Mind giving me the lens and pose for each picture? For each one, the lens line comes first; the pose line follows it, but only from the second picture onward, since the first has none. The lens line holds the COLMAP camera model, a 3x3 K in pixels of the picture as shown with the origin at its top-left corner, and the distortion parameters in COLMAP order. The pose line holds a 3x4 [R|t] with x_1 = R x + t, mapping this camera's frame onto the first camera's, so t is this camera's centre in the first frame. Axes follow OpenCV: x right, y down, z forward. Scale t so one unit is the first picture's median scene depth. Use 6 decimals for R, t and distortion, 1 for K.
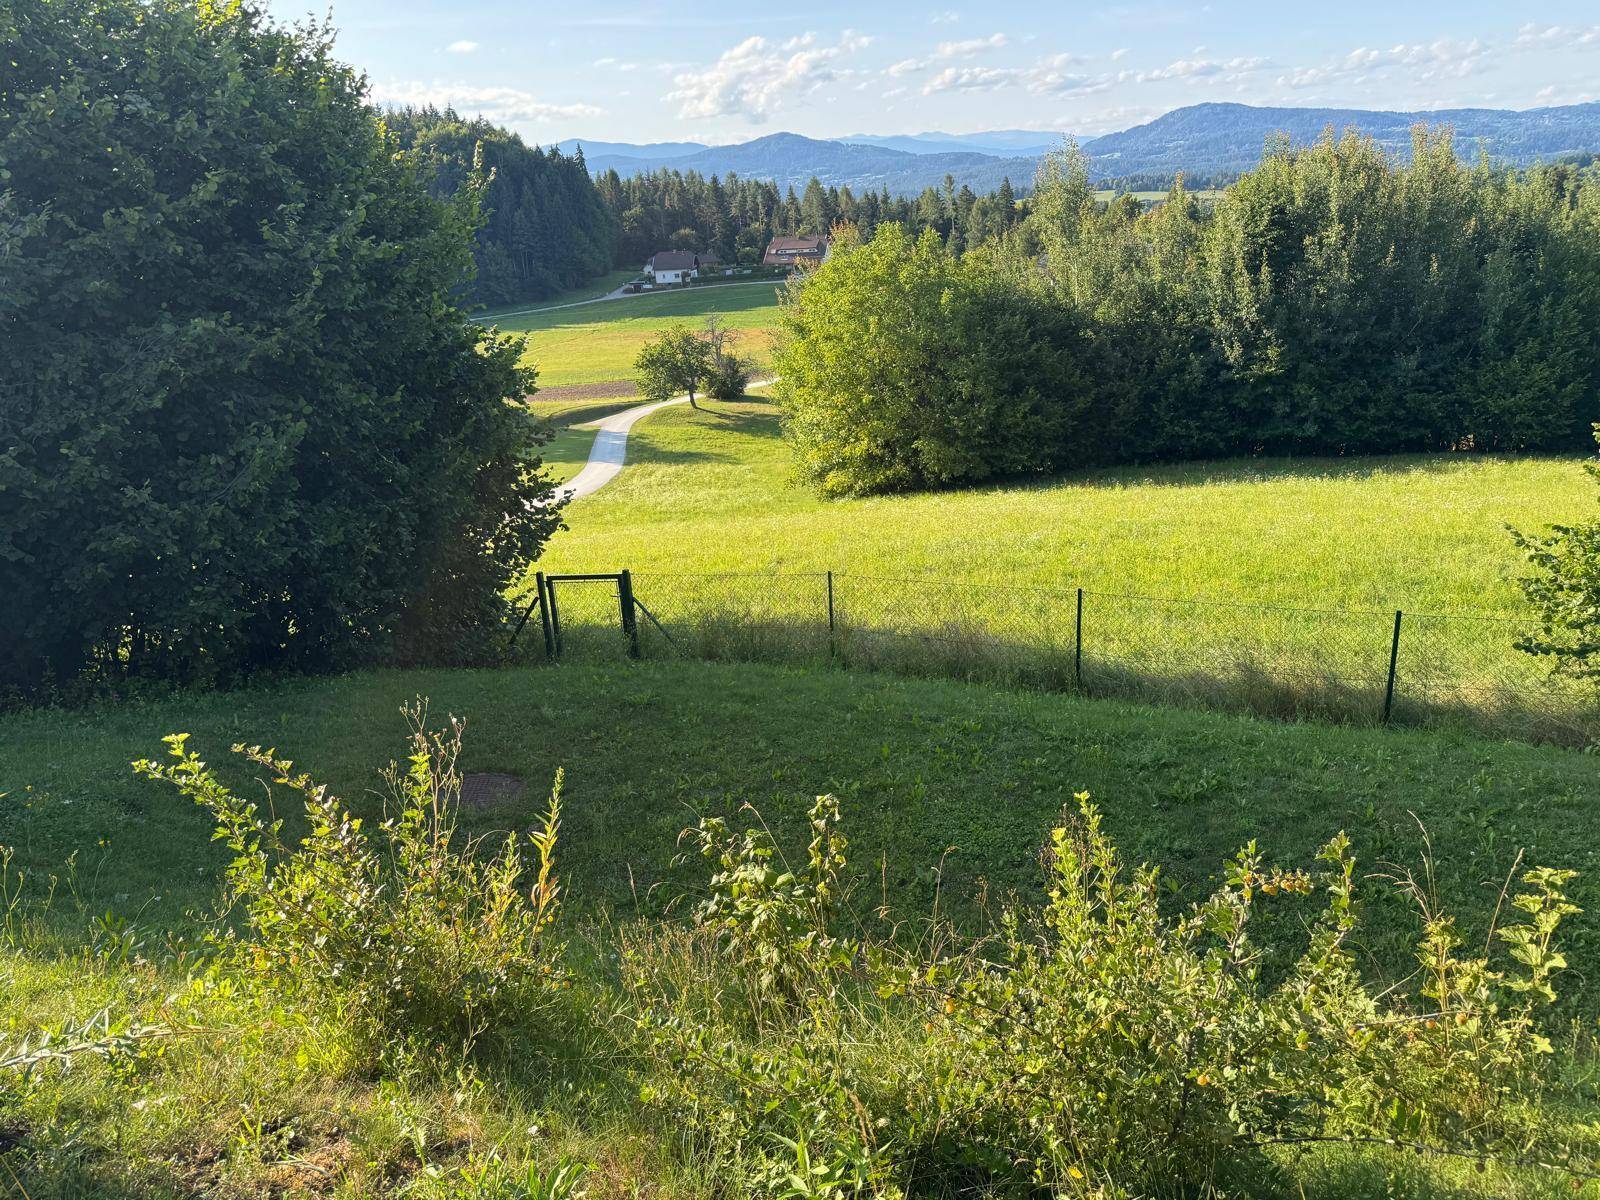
lens RADIAL K [[1118.2, 0, 800.0], [0, 1118.2, 600.0], [0, 0, 1]] dist [0.059264, -0.064034]
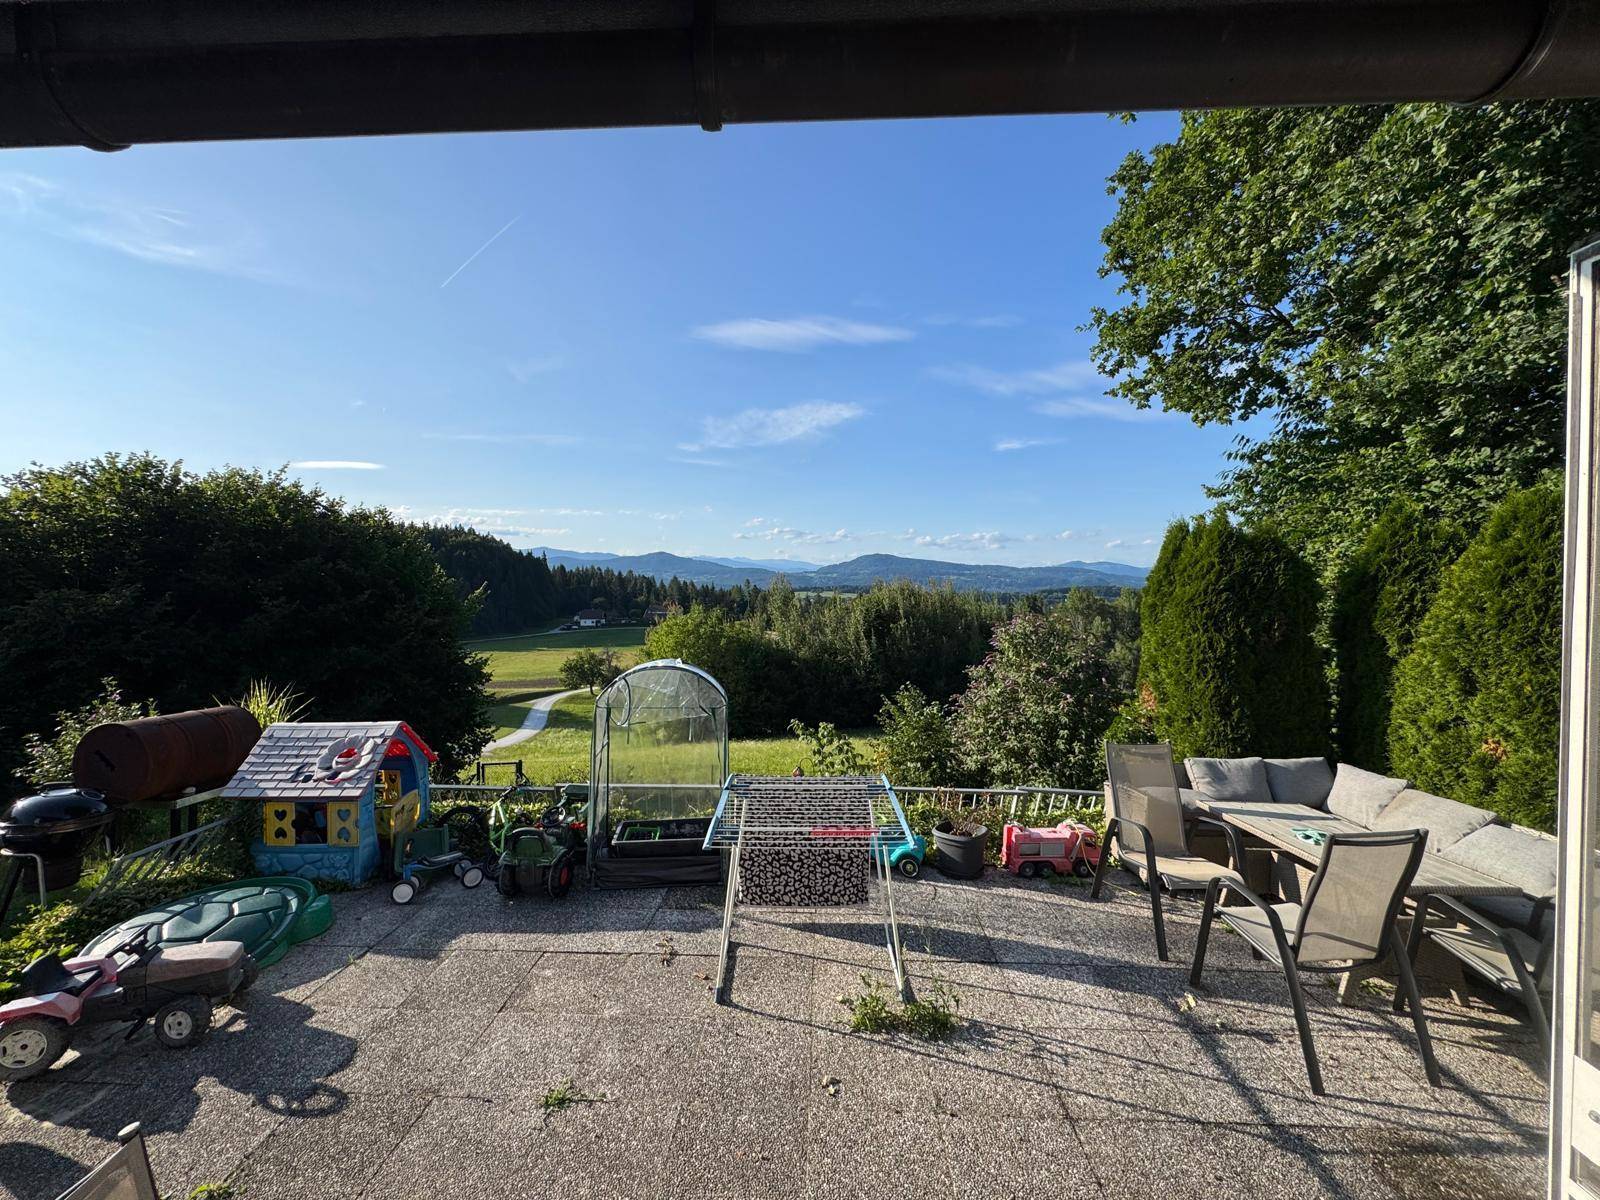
lens RADIAL K [[689.8, 0, 800.4], [0, 689.8, 600.1], [0, 0, 1]] dist [0.030535, 0.000005]
pose [[0.984197, 0.056909, 0.167685, 0.037449], [-0.001650, 0.949857, -0.312680, 0.027716], [-0.177071, 0.307462, 0.934940, -0.125643]]
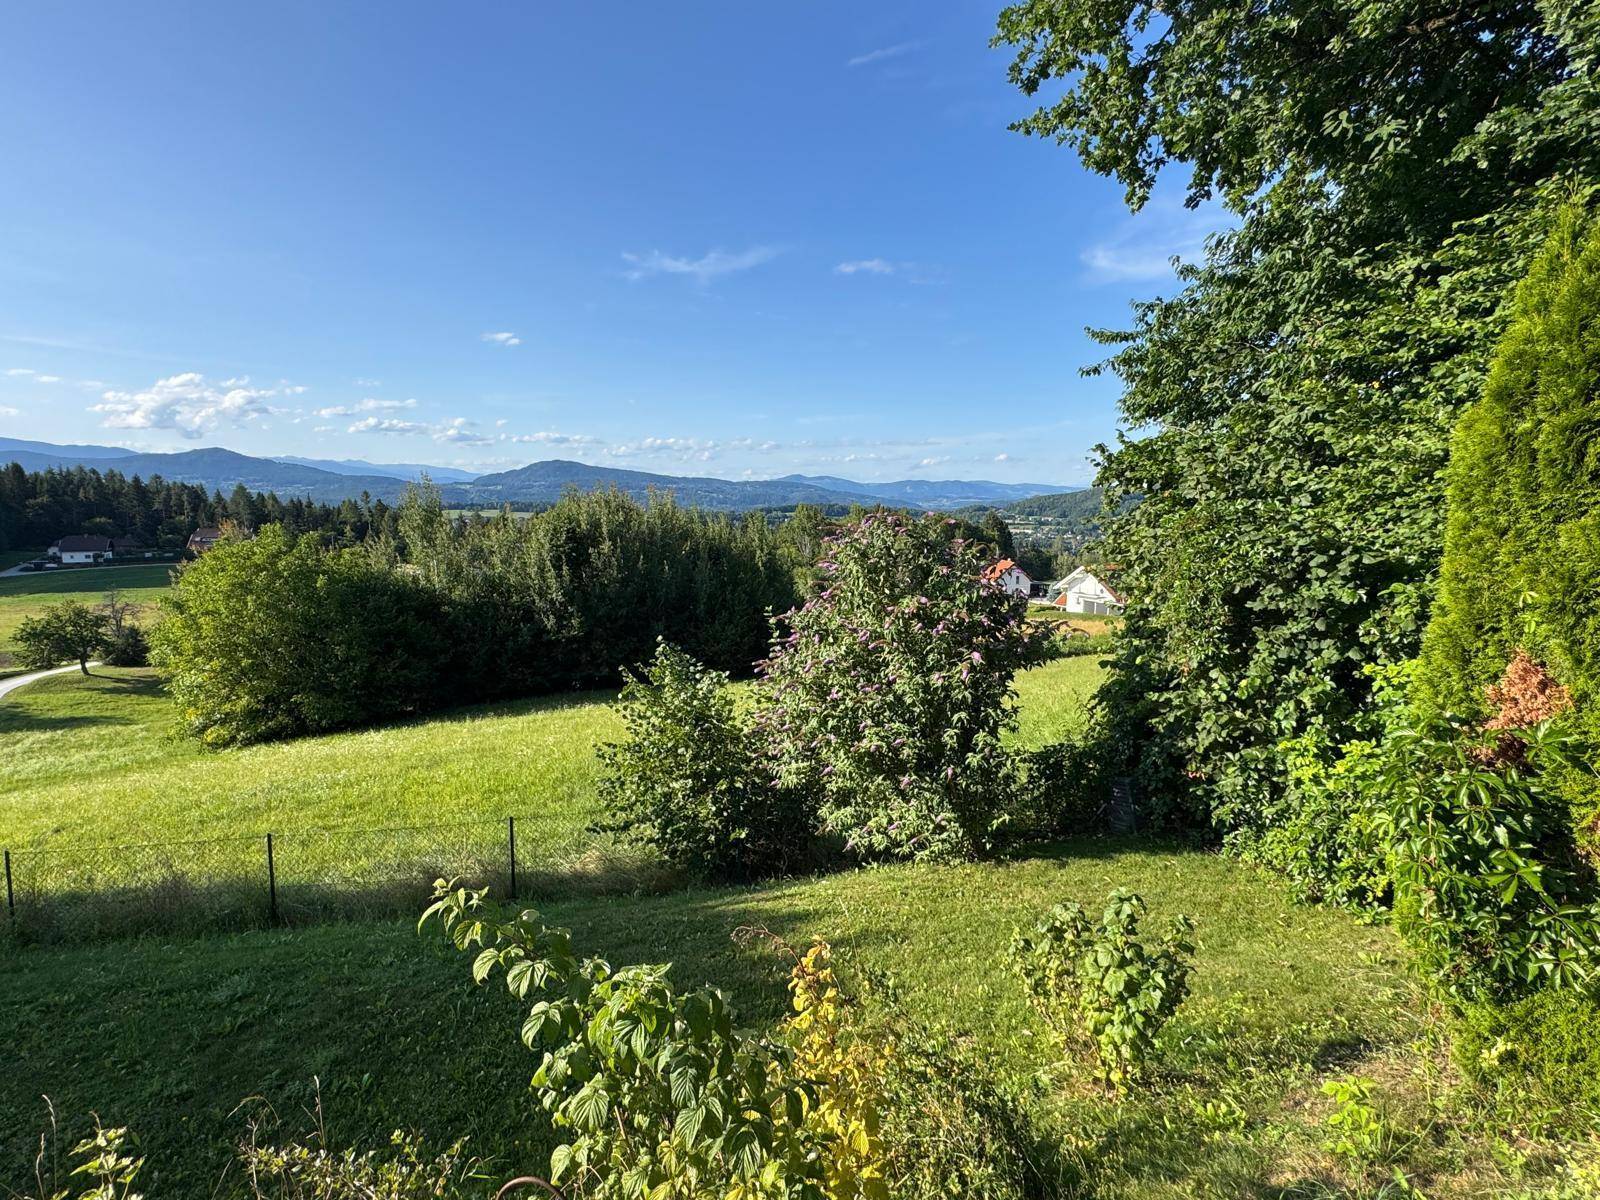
lens RADIAL K [[798.1, 0, 801.9], [0, 798.1, 596.3], [0, 0, 1]] dist [0.011808, -0.009250]
pose [[0.834666, 0.001964, 0.550753, 0.057228], [0.129481, 0.971266, -0.199692, -0.001919], [-0.535320, 0.237988, 0.810428, -0.012547]]
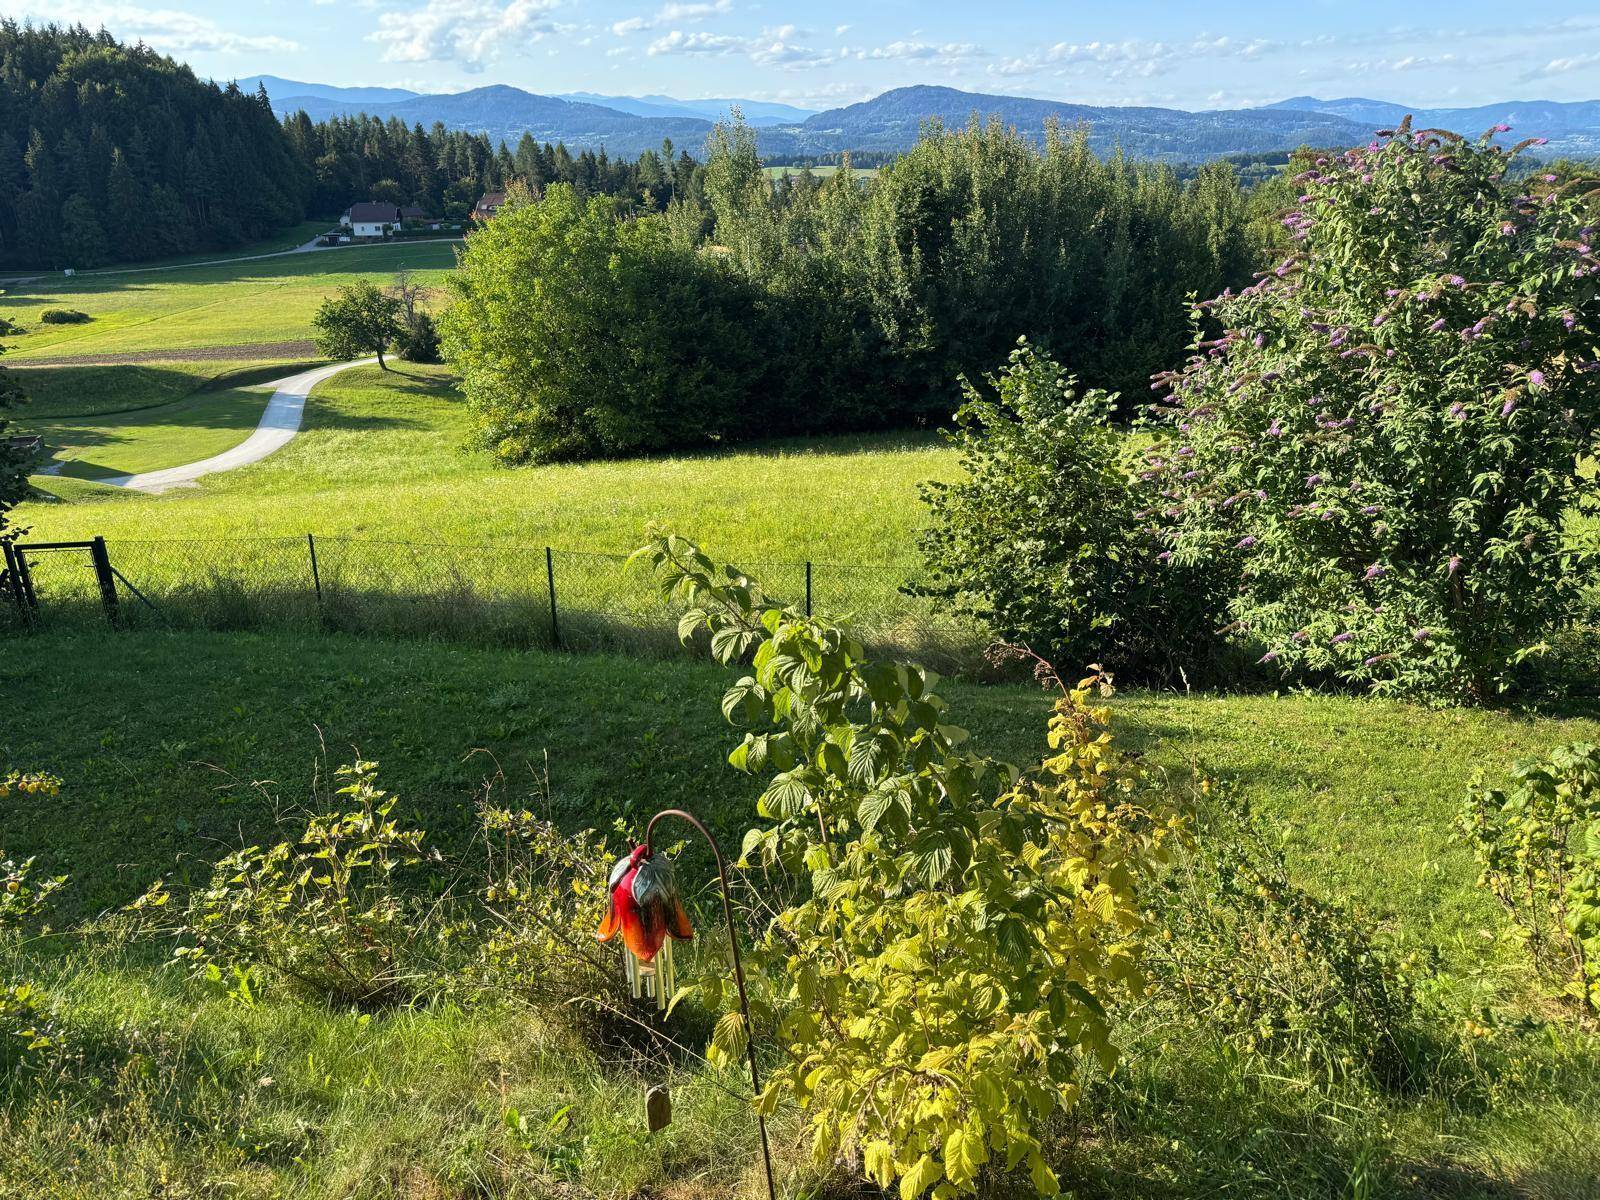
lens RADIAL K [[1130.6, 0, 799.8], [0, 1130.6, 602.0], [0, 0, 1]] dist [0.110837, -0.197964]
pose [[0.981438, -0.017701, 0.190959, 0.062515], [0.013276, 0.999613, 0.024426, 0.004637], [-0.191317, -0.021437, 0.981294, -0.016156]]
